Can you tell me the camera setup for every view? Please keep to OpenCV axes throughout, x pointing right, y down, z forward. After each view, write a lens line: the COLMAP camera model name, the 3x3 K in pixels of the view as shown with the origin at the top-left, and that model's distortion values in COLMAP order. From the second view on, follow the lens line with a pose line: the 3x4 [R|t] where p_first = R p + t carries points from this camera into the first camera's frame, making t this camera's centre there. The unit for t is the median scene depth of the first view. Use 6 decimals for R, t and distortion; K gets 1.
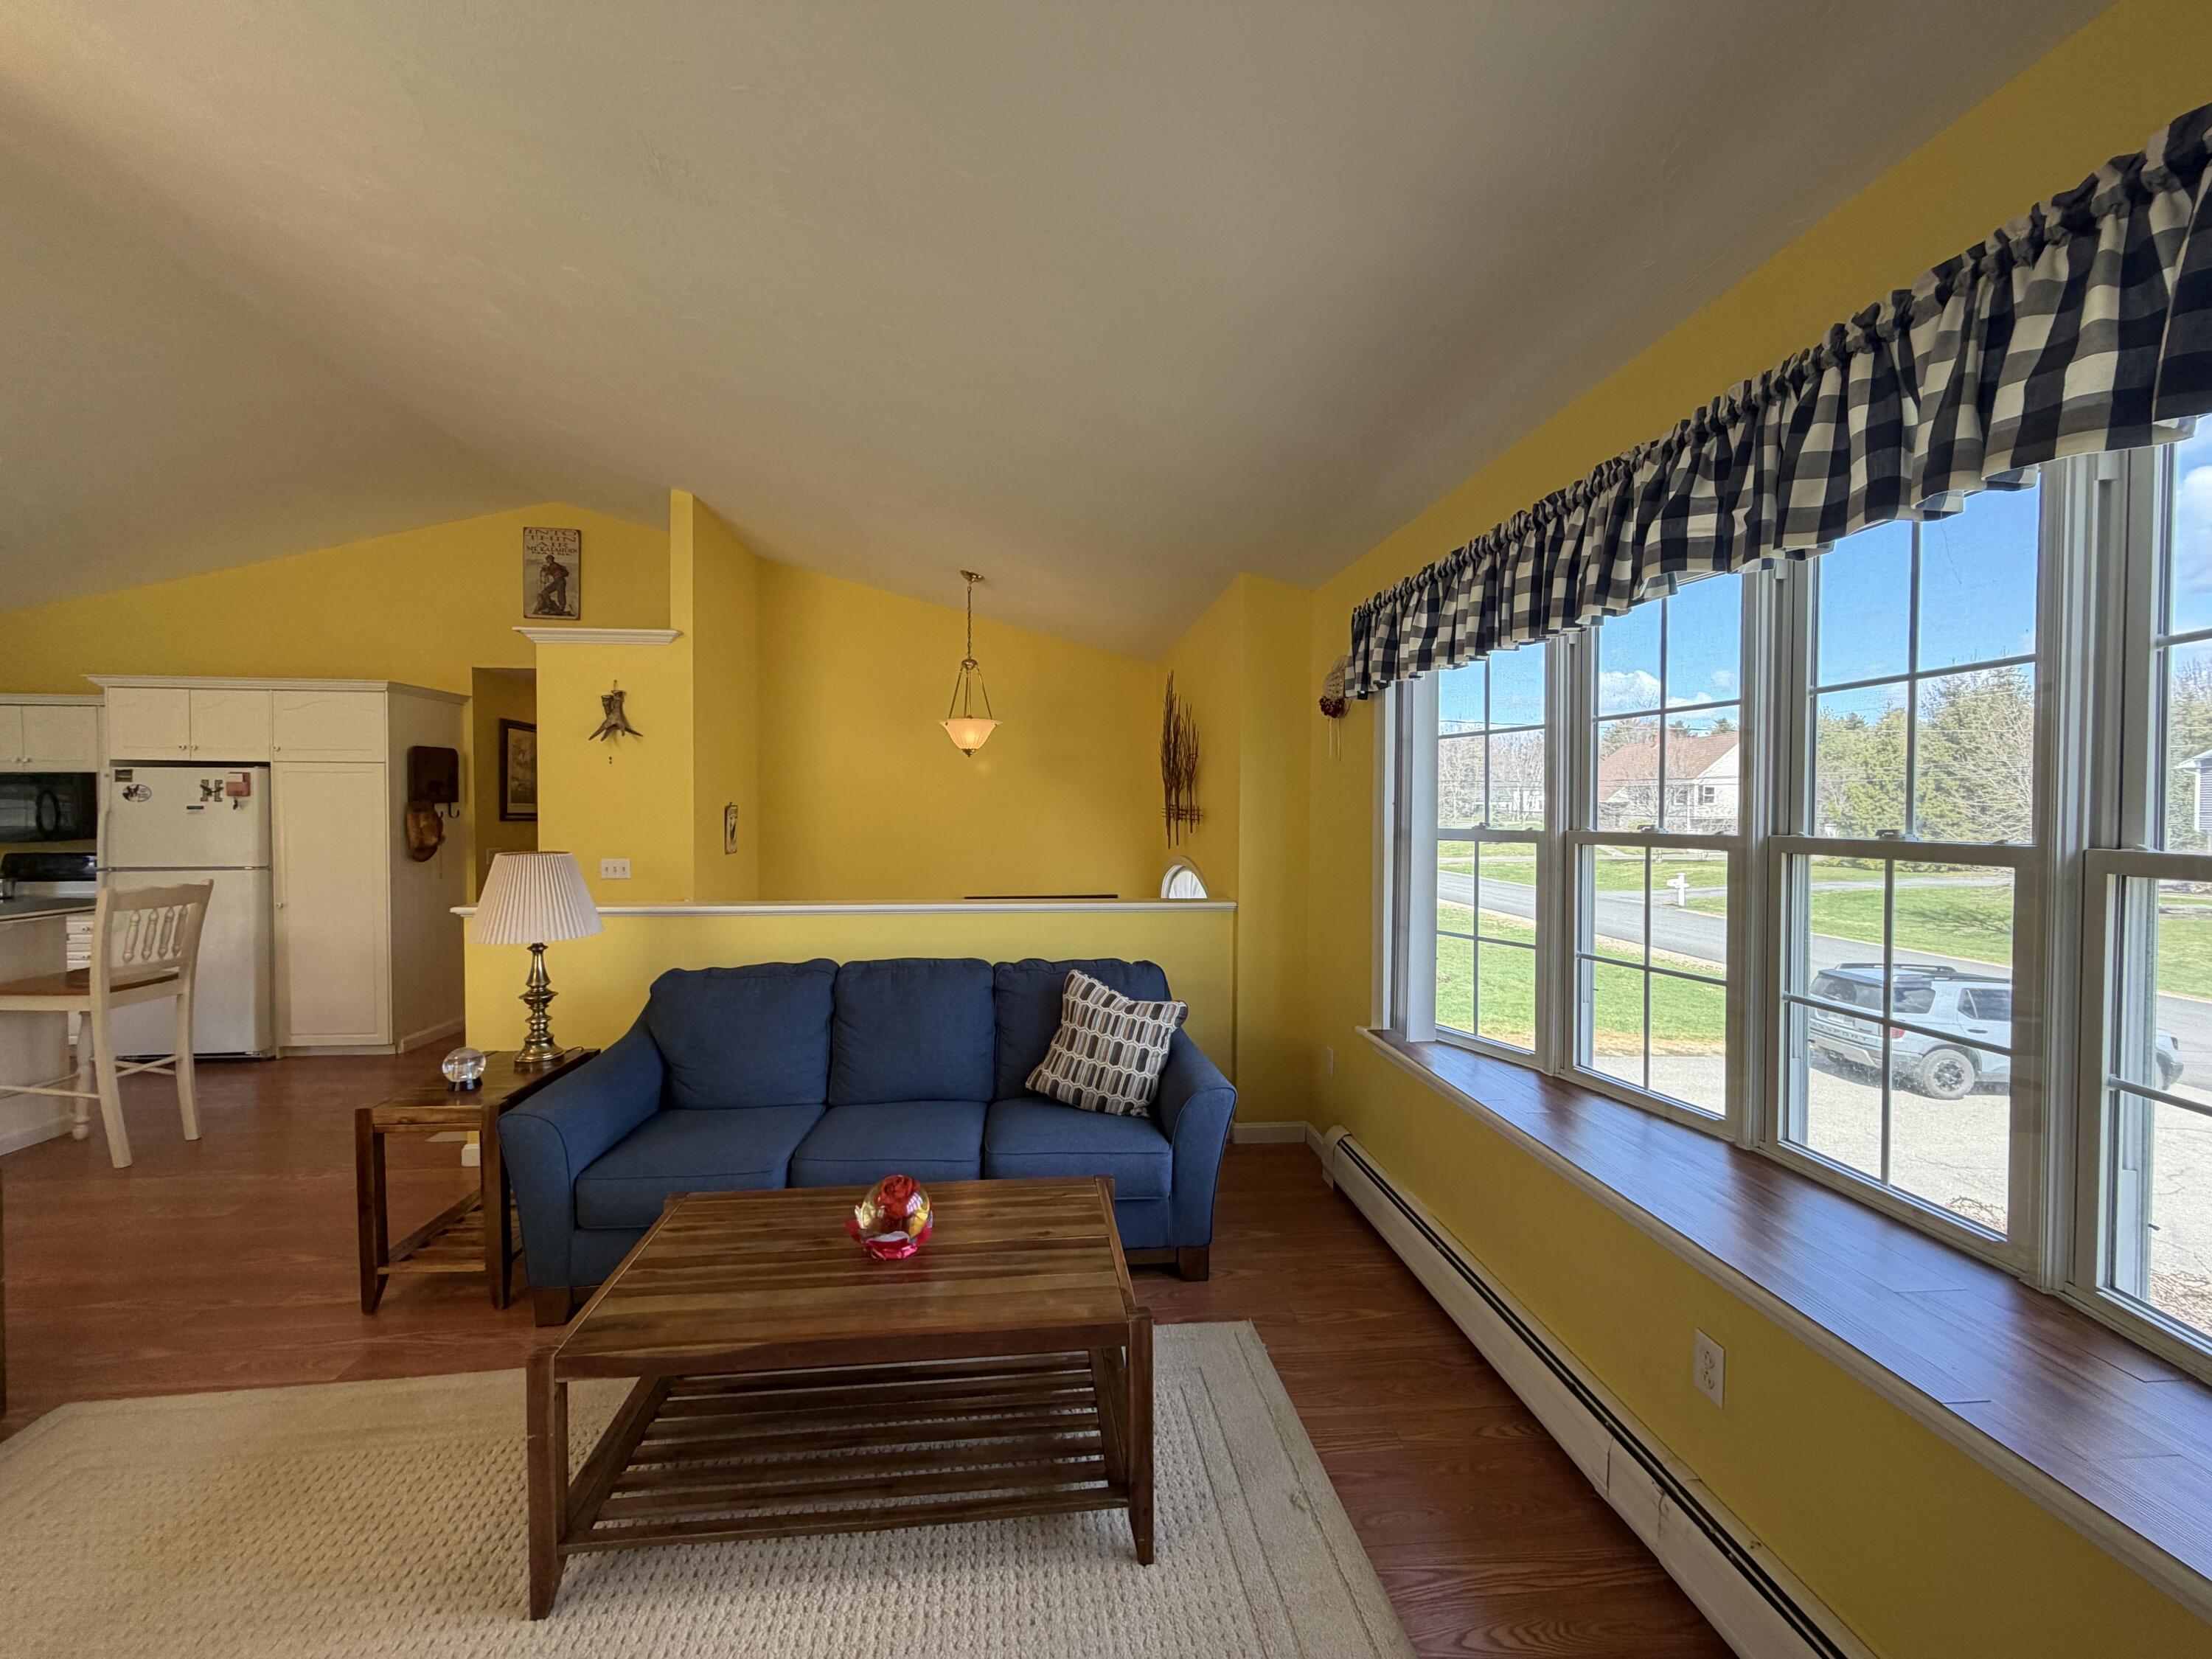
lens RADIAL K [[881.5, 0, 1101.5], [0, 881.5, 826.3], [0, 0, 1]] dist [0.000268, 0.000491]
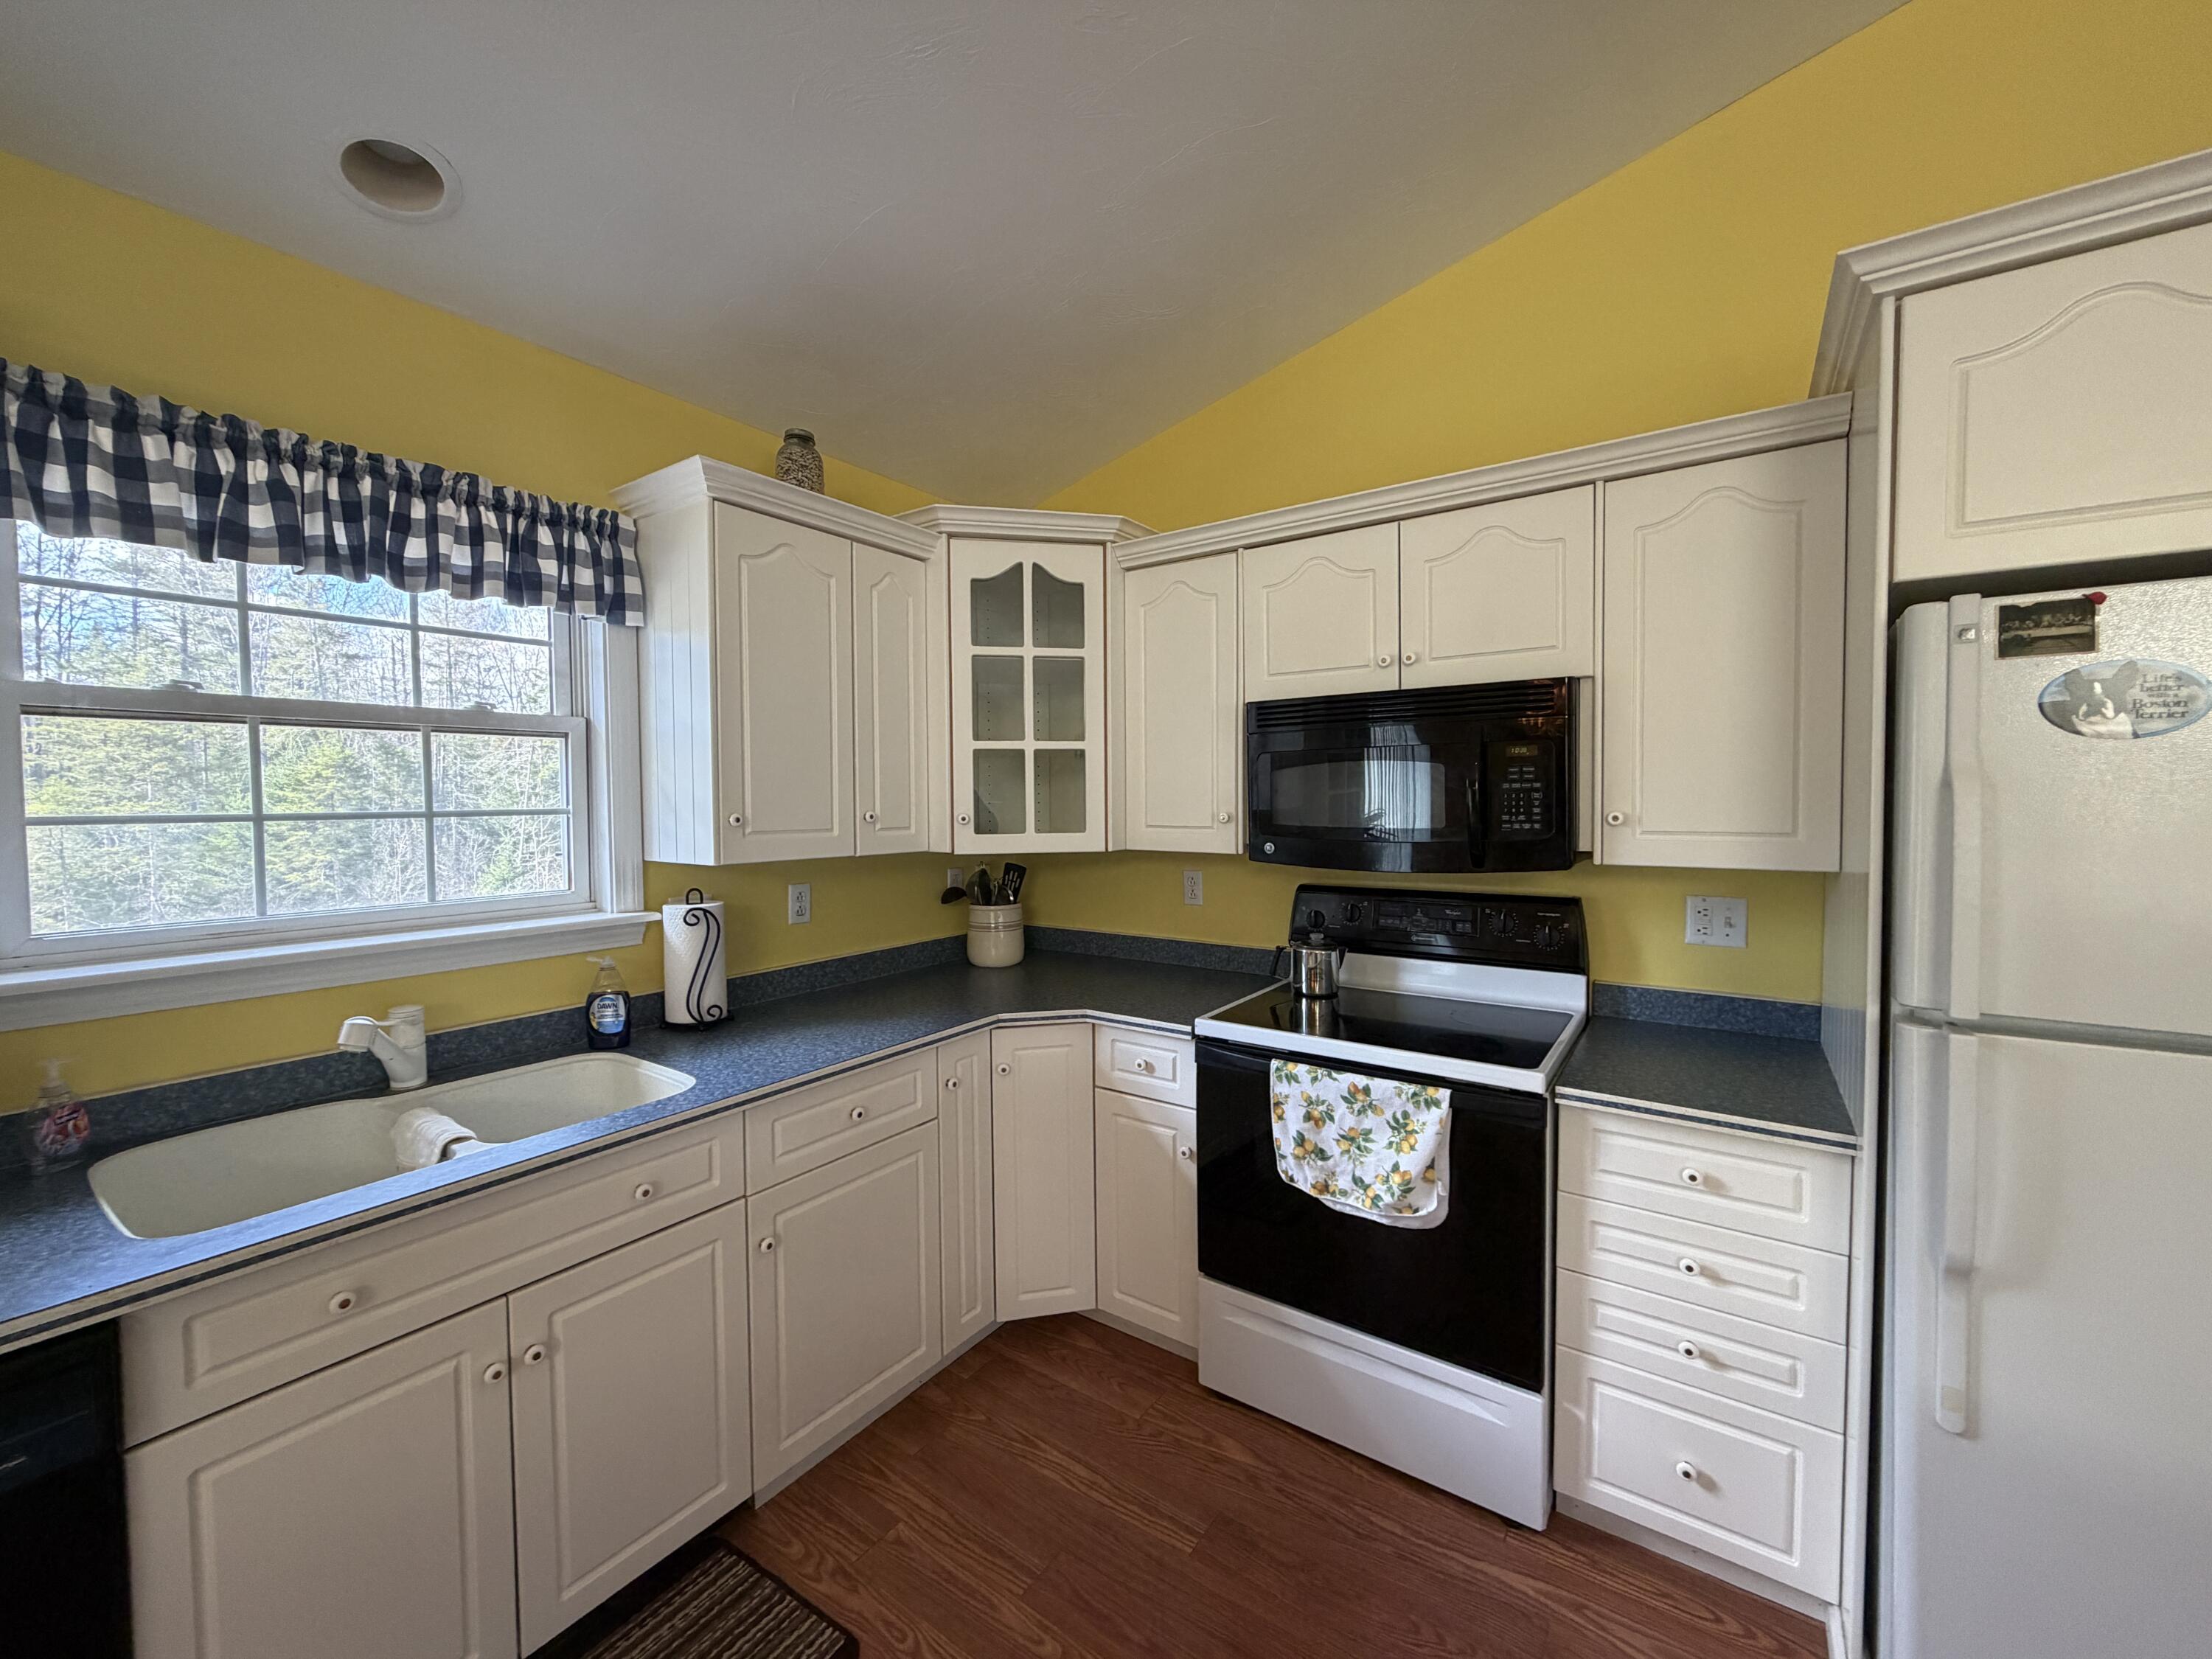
lens RADIAL K [[881.5, 0, 1101.5], [0, 881.5, 826.3], [0, 0, 1]] dist [0.000268, 0.000491]
pose [[0.755494, 0.017070, -0.654933, -1.935109], [-0.002842, 0.999736, 0.022778, -0.017919], [0.655150, -0.015347, 0.755343, 1.120655]]
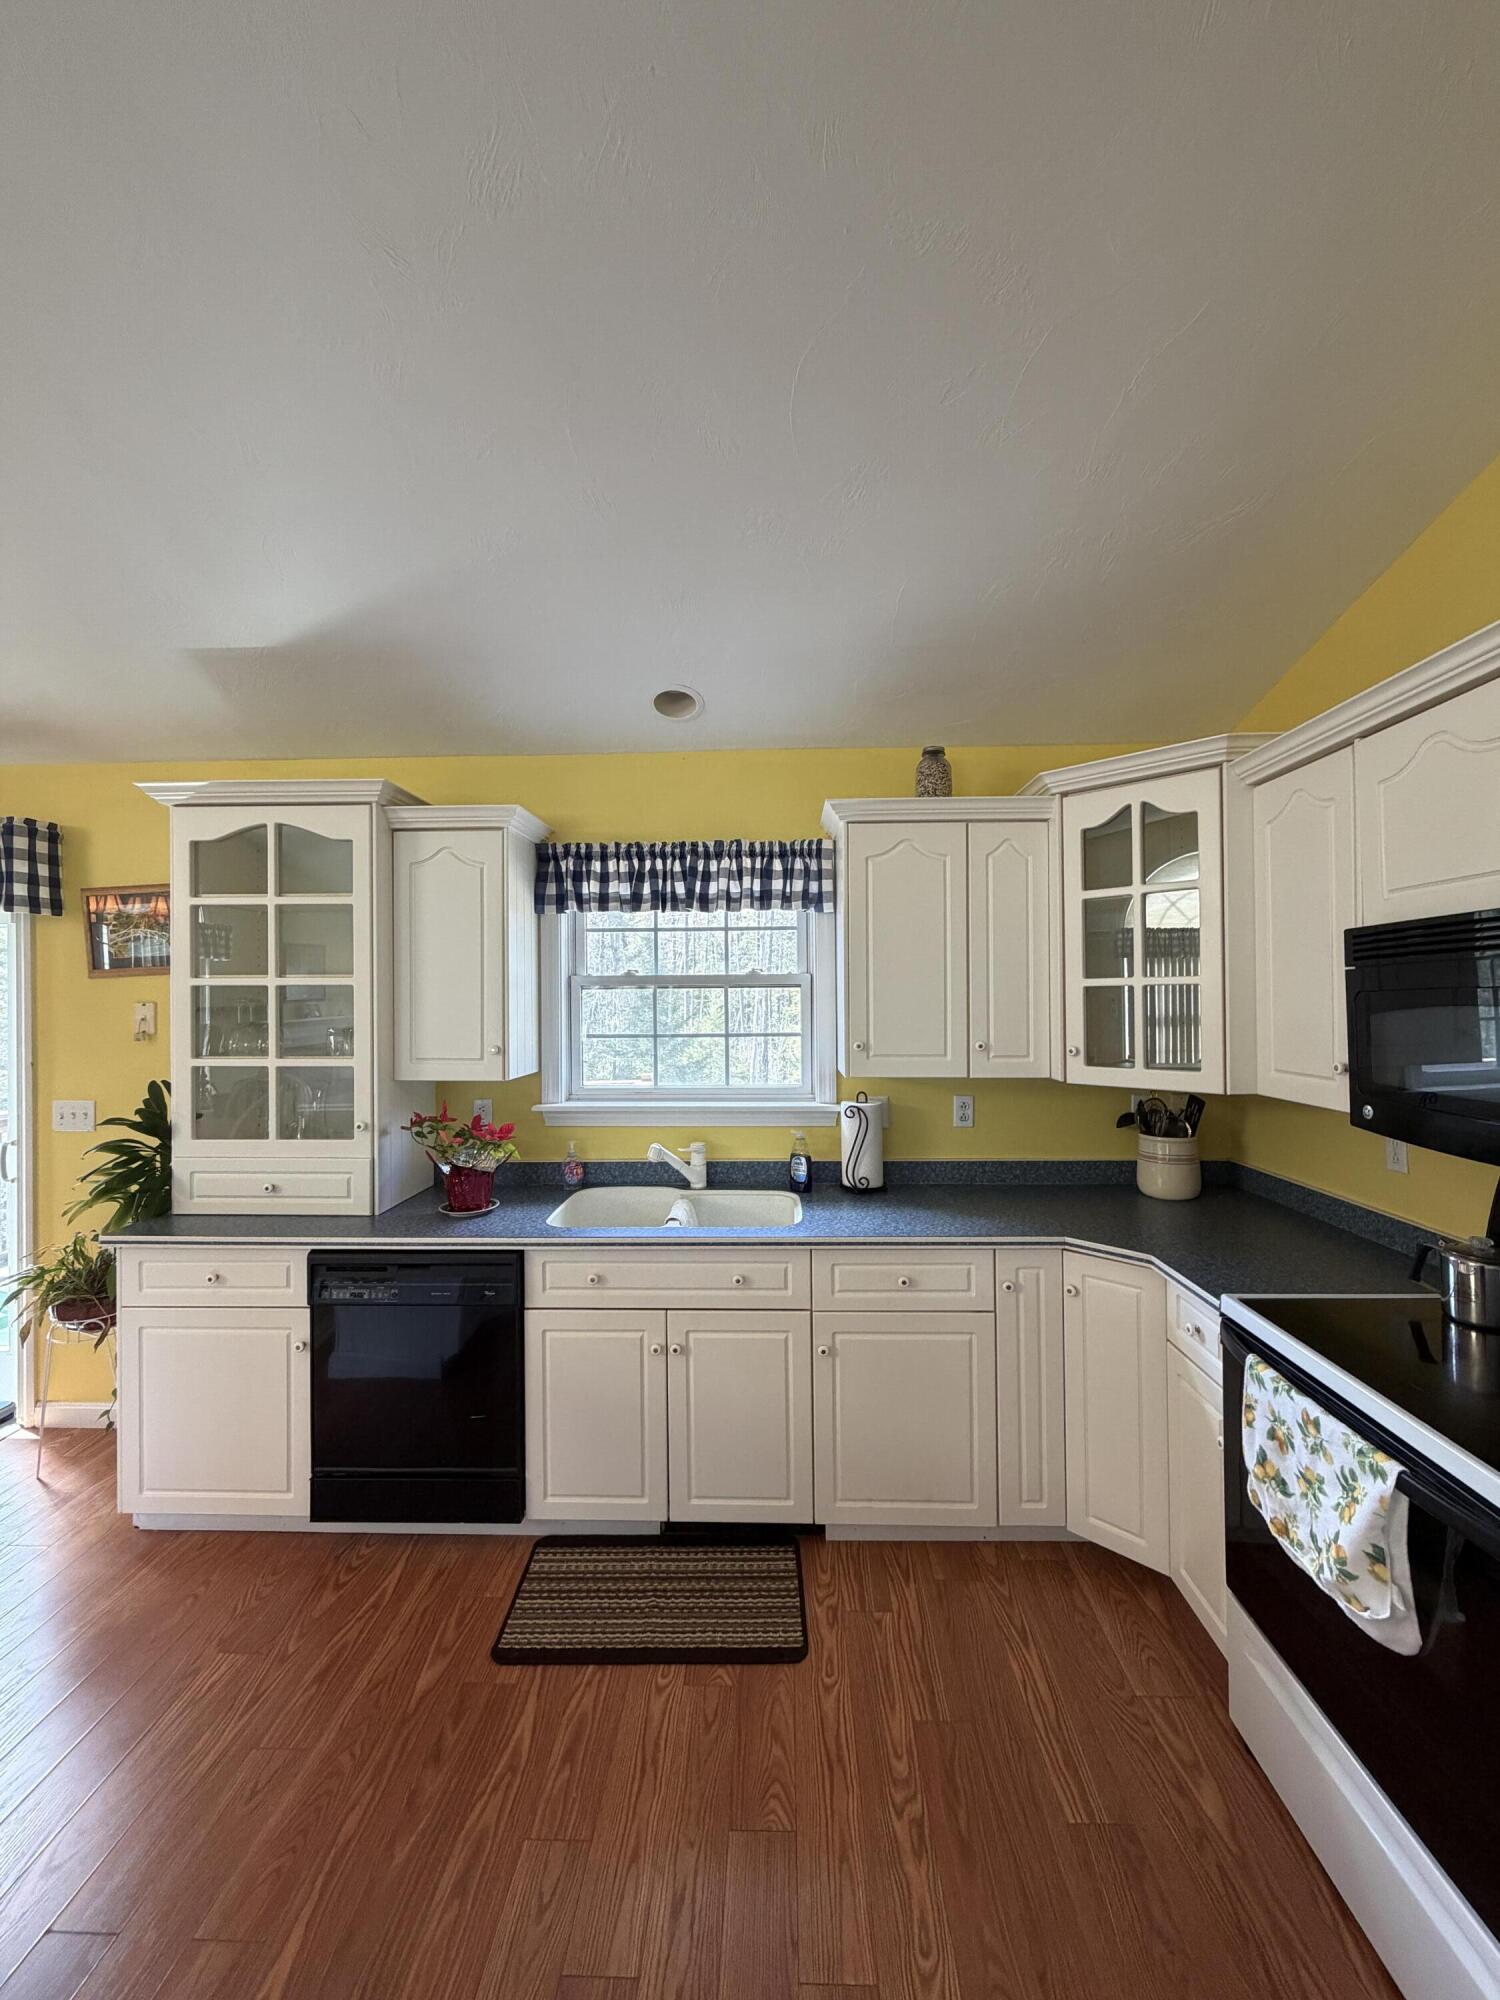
lens RADIAL K [[797.0, 0, 752.8], [0, 797.0, 996.0], [0, 0, 1]] dist [0.000268, 0.000491]
pose [[-0.132677, -0.004238, -0.991150, -1.727149], [-0.007524, 0.999966, -0.003269, -0.056730], [0.991131, 0.007024, -0.132704, 1.446825]]
